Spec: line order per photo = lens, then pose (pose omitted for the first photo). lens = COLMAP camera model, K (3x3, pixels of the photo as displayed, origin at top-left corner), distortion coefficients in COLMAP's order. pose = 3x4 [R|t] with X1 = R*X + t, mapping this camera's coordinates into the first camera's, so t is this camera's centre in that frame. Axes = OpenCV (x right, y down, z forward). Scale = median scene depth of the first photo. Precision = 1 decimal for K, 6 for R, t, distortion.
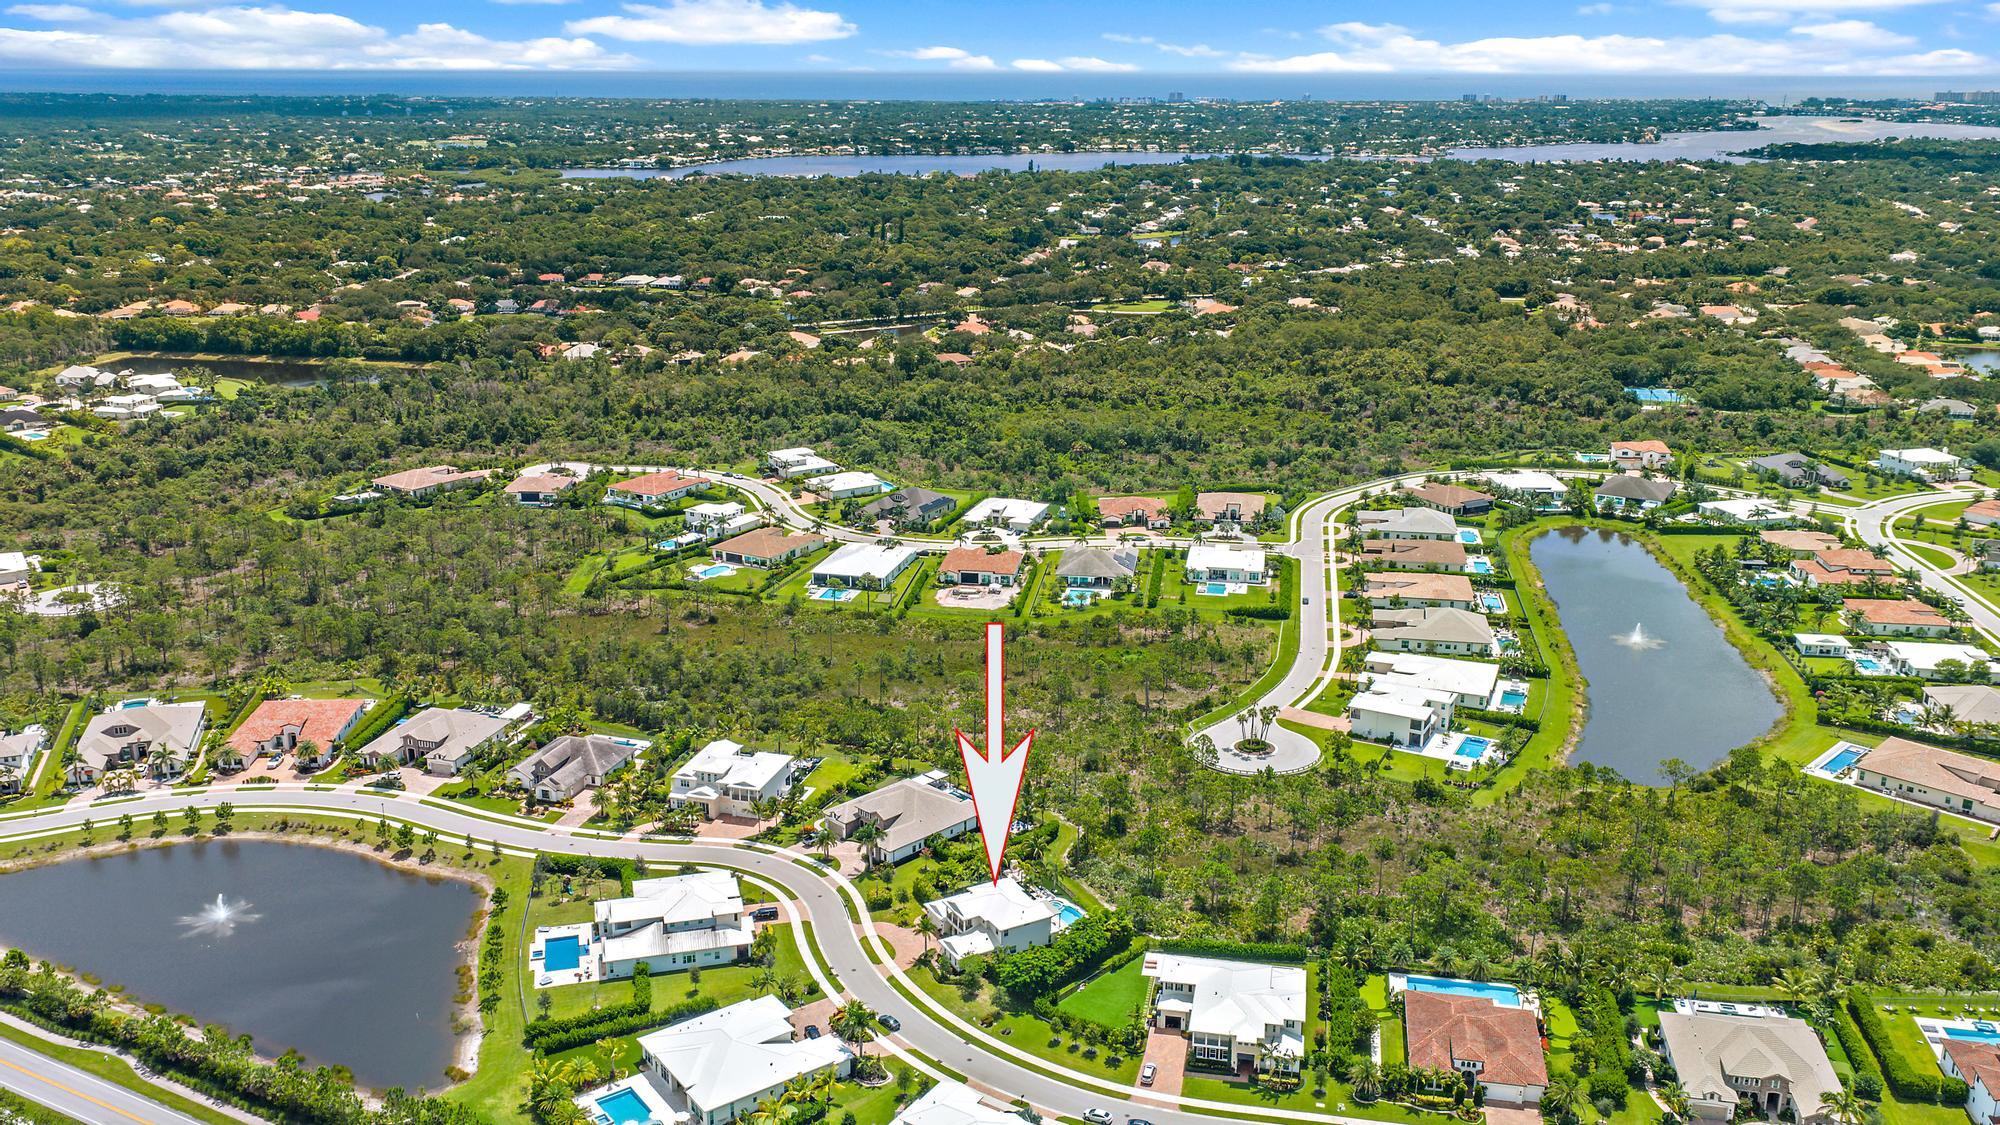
lens RADIAL K [[1634.2, 0, 998.1], [0, 1634.2, 562.0], [0, 0, 1]] dist [0.035898, -0.040992]
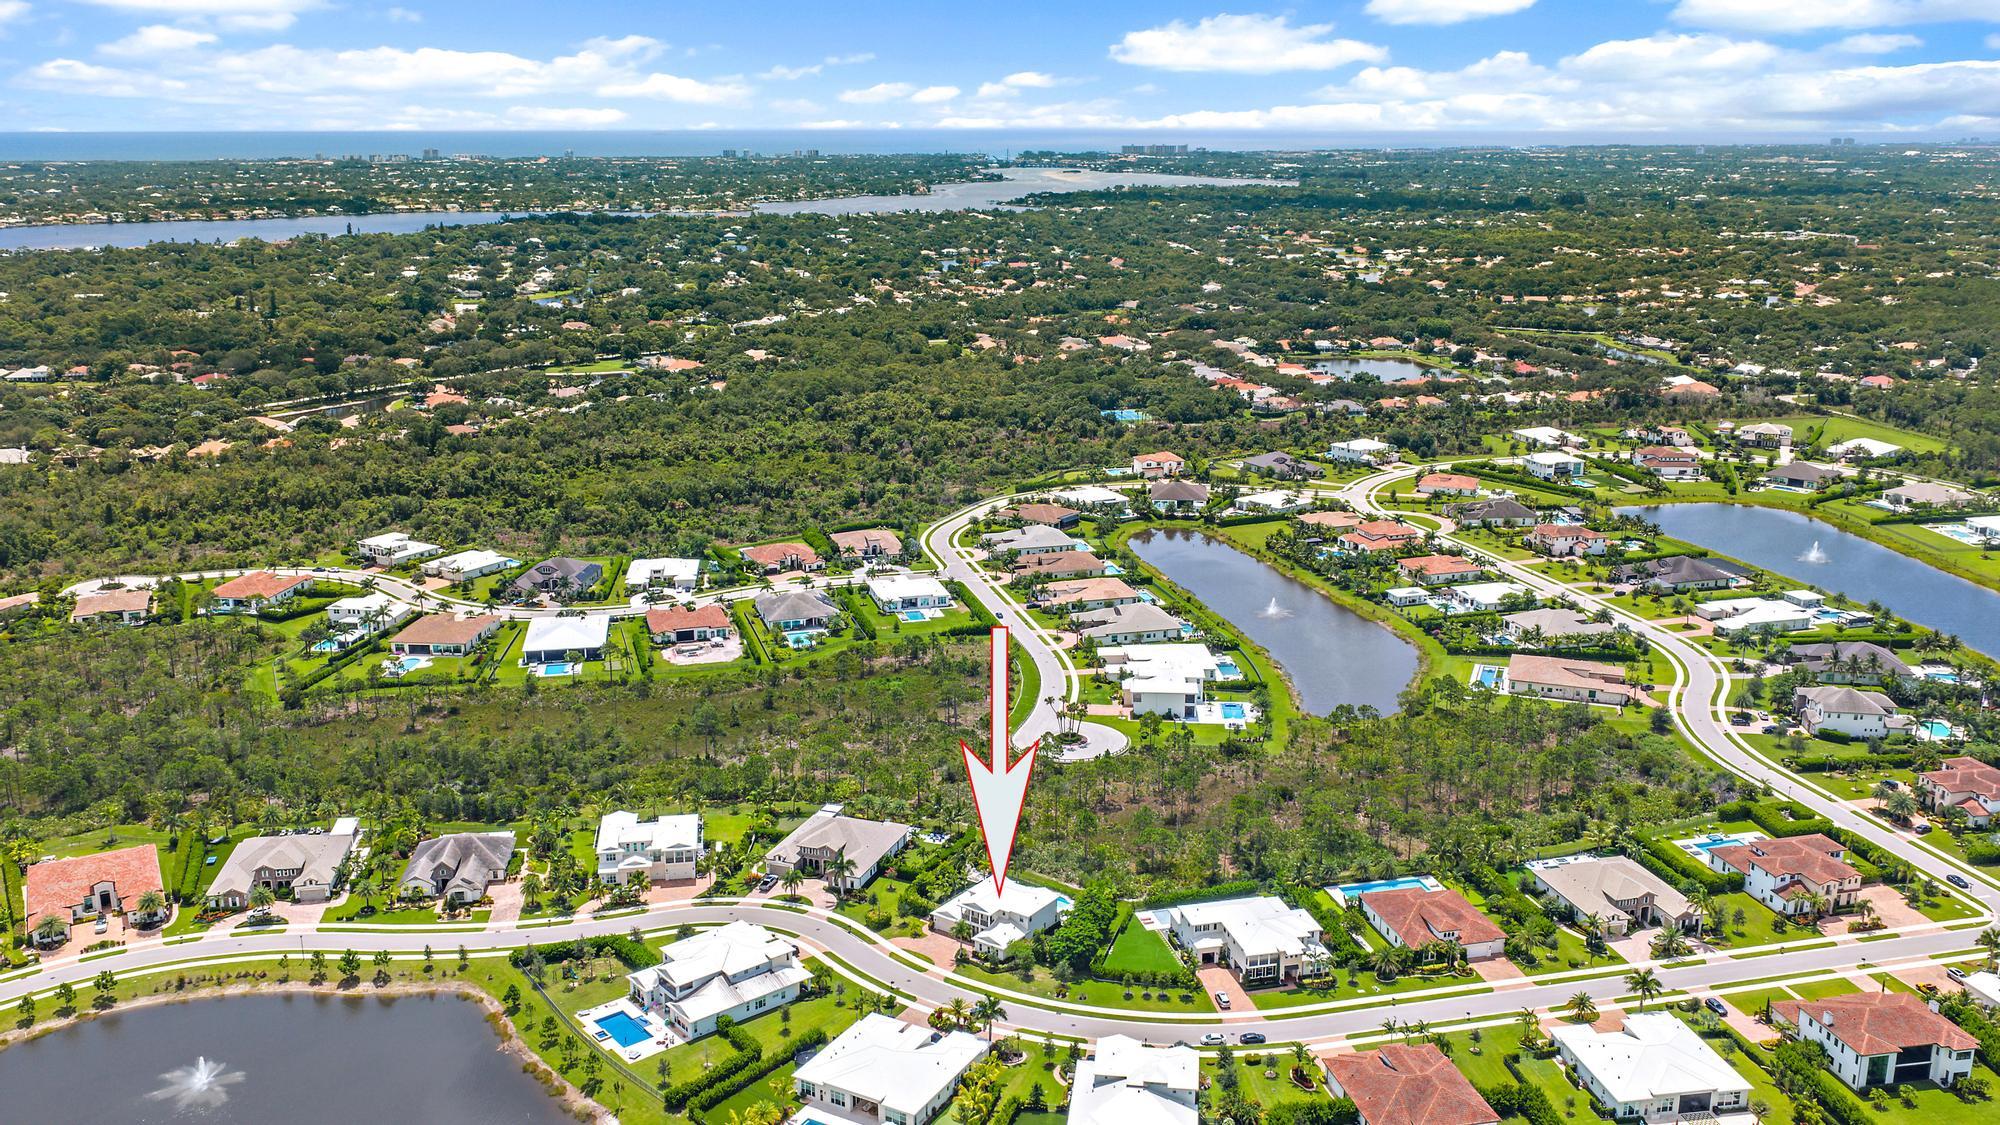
lens RADIAL K [[1634.2, 0, 990.3], [0, 1634.2, 572.1], [0, 0, 1]] dist [0.035898, -0.040992]
pose [[0.909348, -0.113273, 0.400319, -0.246868], [0.123569, 0.992336, 0.000093, -0.006073], [-0.397262, 0.049383, 0.916376, -0.011597]]
